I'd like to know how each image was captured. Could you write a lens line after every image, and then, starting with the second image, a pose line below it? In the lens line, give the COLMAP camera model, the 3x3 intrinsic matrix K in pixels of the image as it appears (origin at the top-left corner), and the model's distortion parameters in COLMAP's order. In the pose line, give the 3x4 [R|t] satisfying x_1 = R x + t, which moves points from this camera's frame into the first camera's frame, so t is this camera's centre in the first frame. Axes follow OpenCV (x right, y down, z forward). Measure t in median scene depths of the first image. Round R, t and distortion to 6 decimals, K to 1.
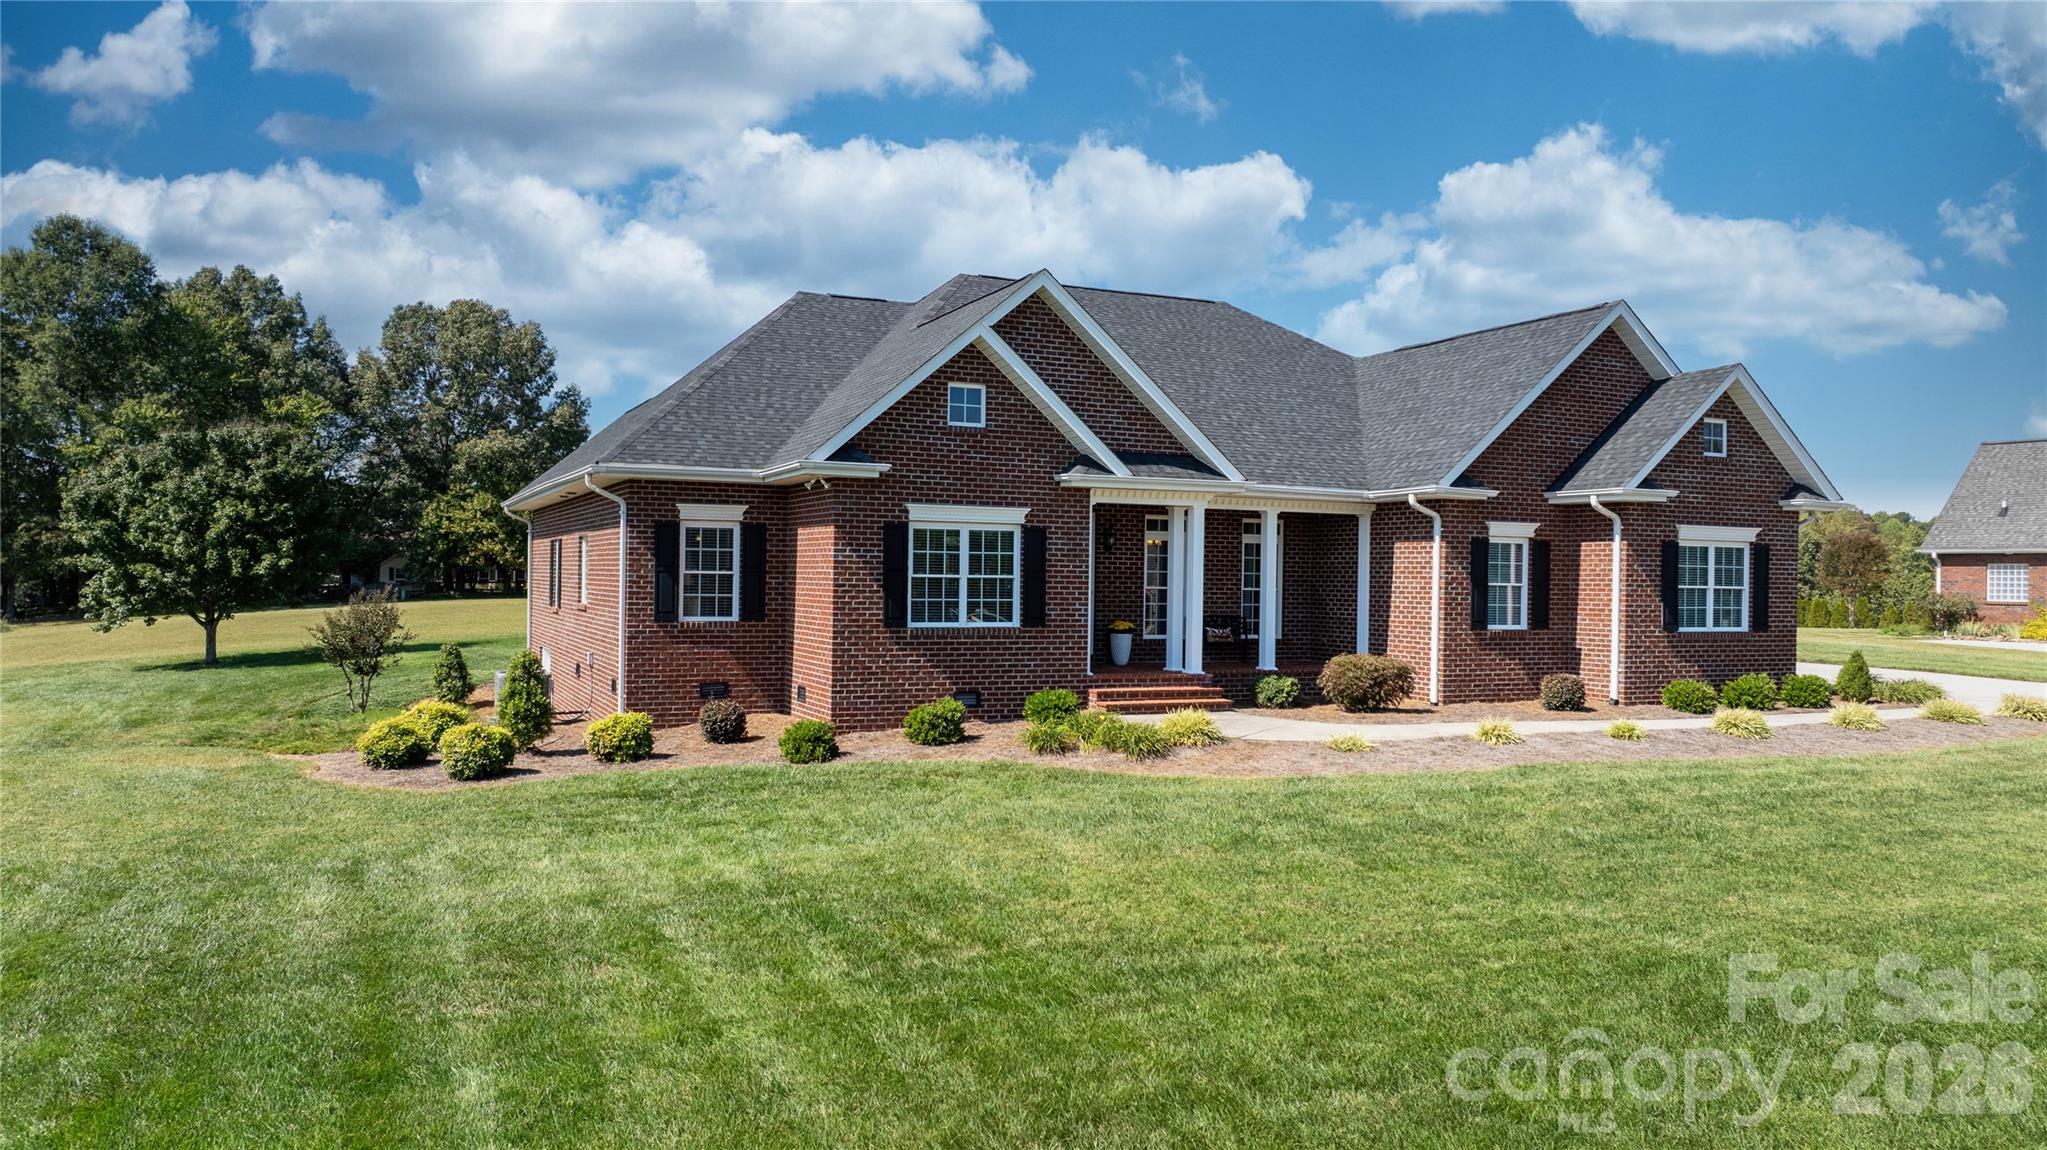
lens RADIAL K [[1441.6, 0, 1023.5], [0, 1441.6, 575.0], [0, 0, 1]] dist [-0.011777, -0.002563]
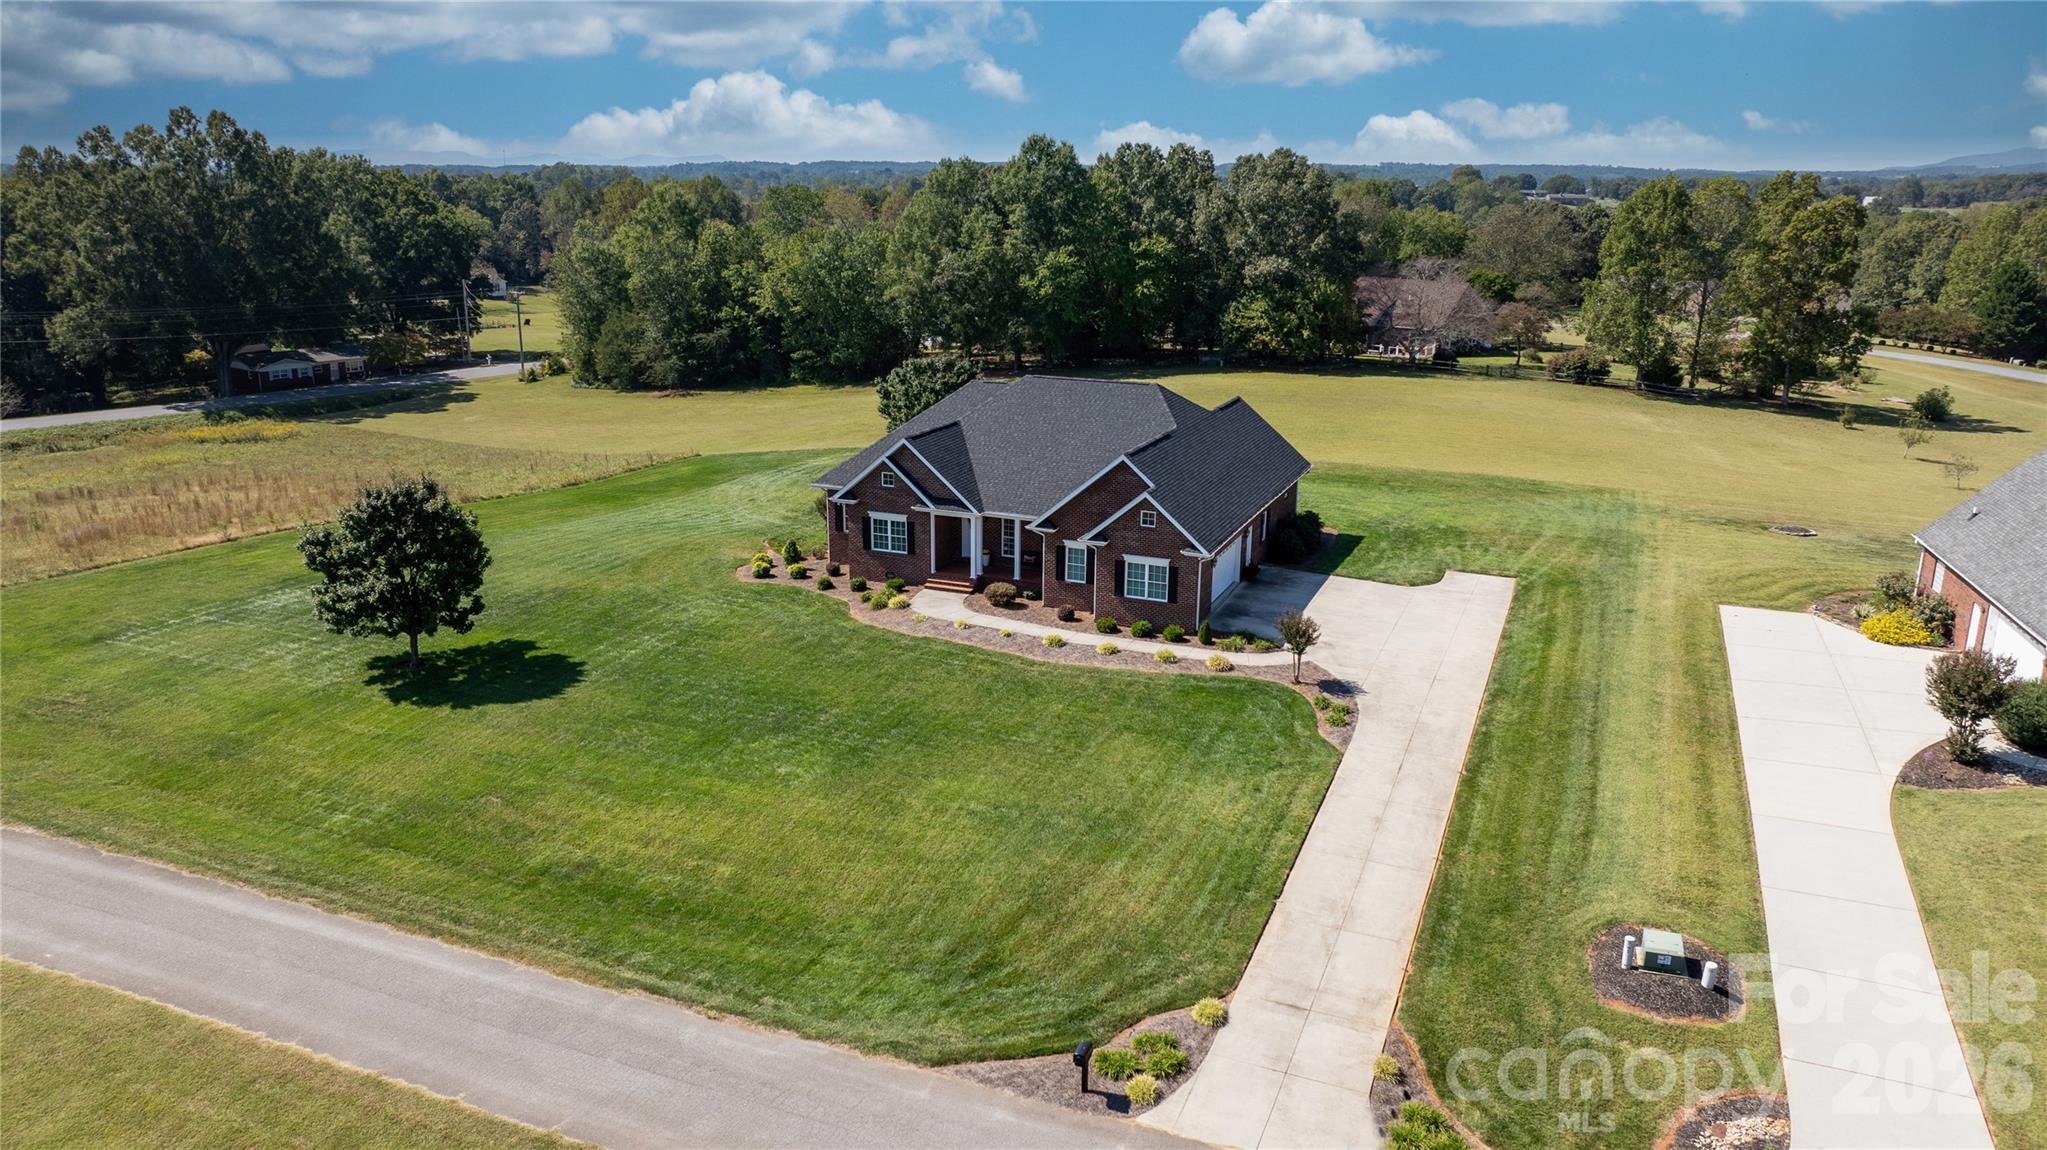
lens RADIAL K [[1441.6, 0, 1023.5], [0, 1441.6, 575.0], [0, 0, 1]] dist [-0.011777, -0.002563]
pose [[0.679986, 0.182315, -0.710197, 2.095728], [0.008969, 0.966453, 0.256686, -0.627597], [0.733170, -0.180913, 0.655540, -0.705750]]
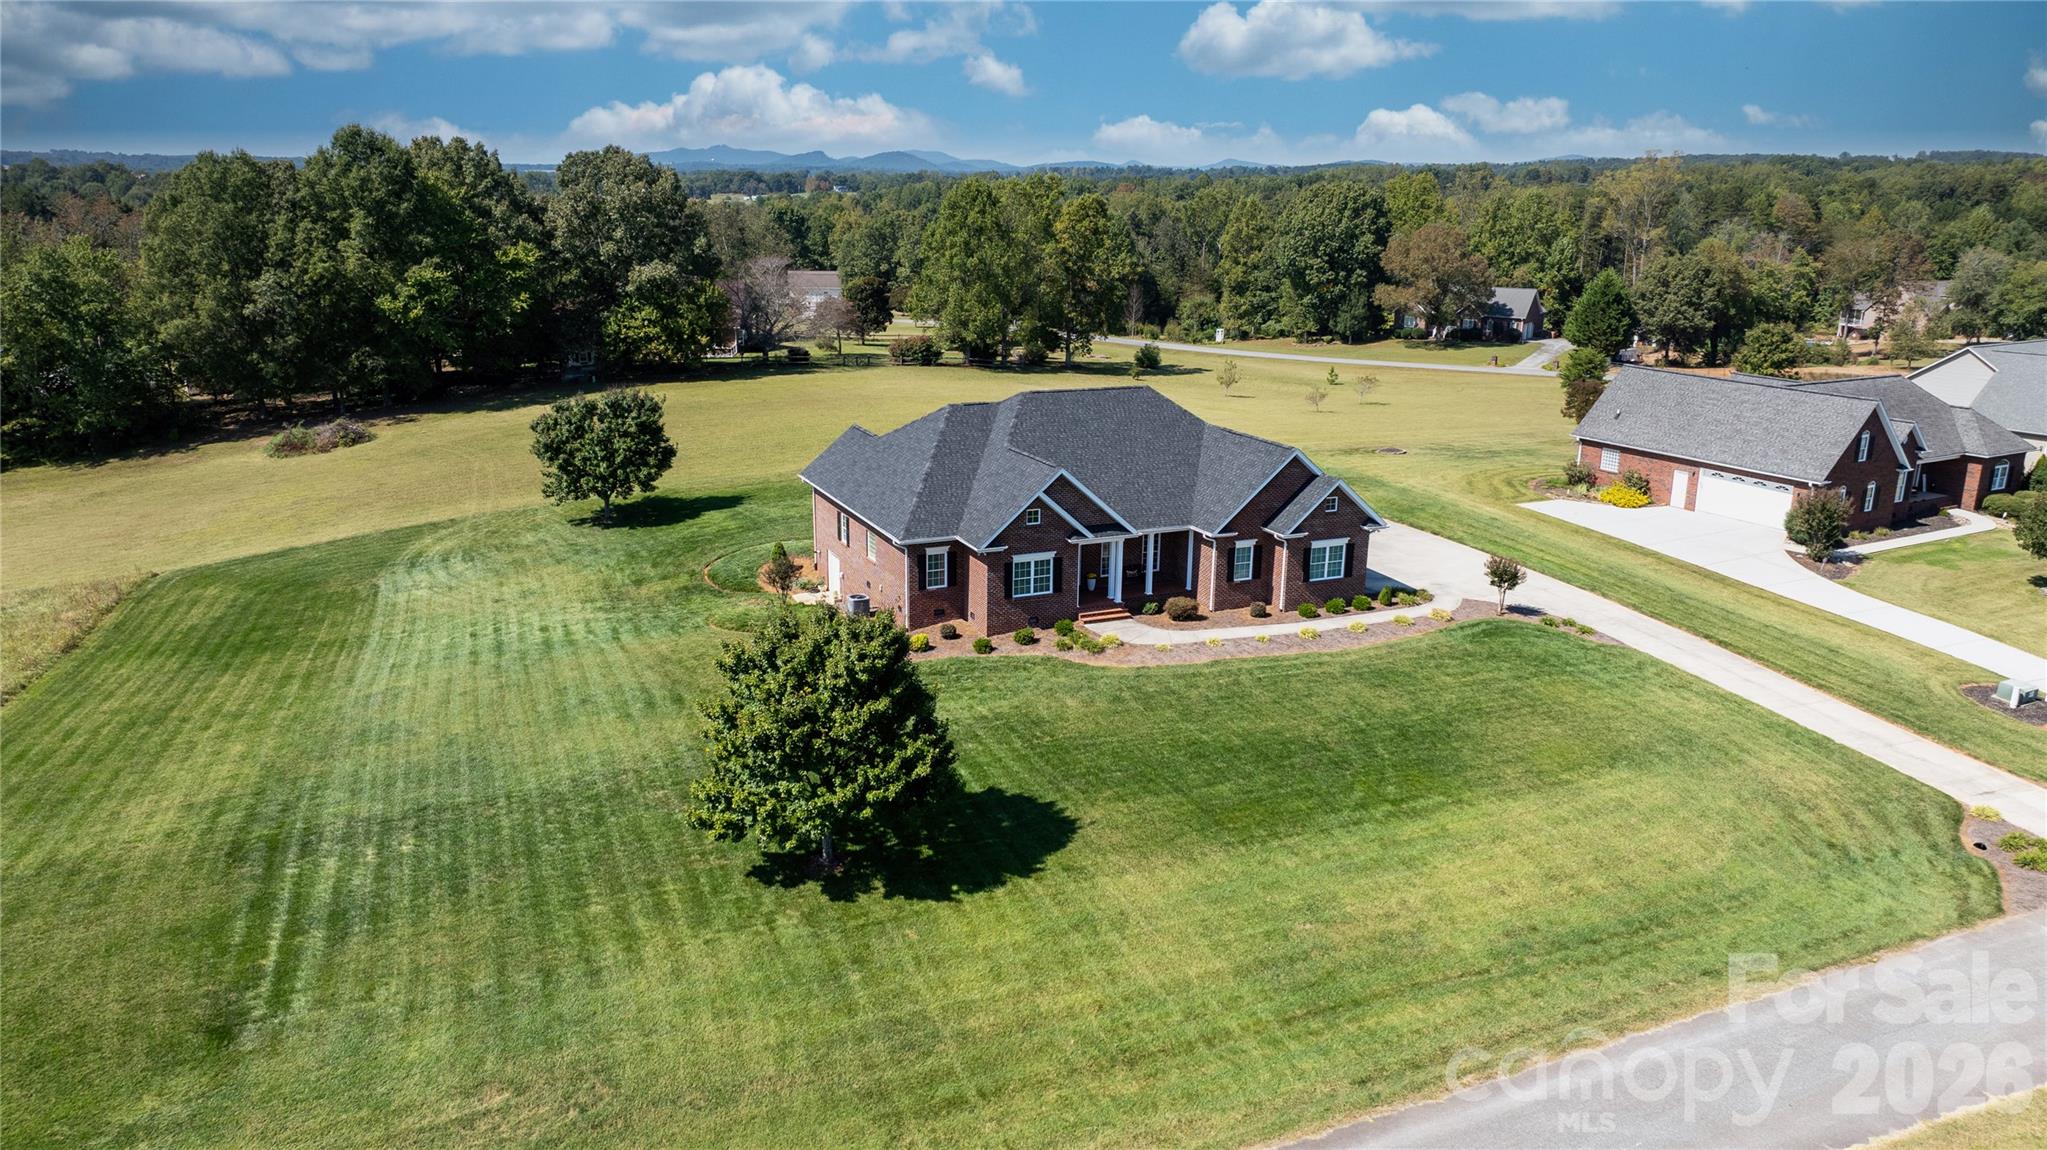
lens RADIAL K [[1422.6, 0, 1014.6], [0, 1422.6, 649.0], [0, 0, 1]] dist [-0.019484, -0.003784]
pose [[0.999935, -0.001451, -0.011293, -0.041320], [0.004942, 0.948854, 0.315677, -0.663934], [0.010257, -0.315713, 0.948799, -1.477870]]
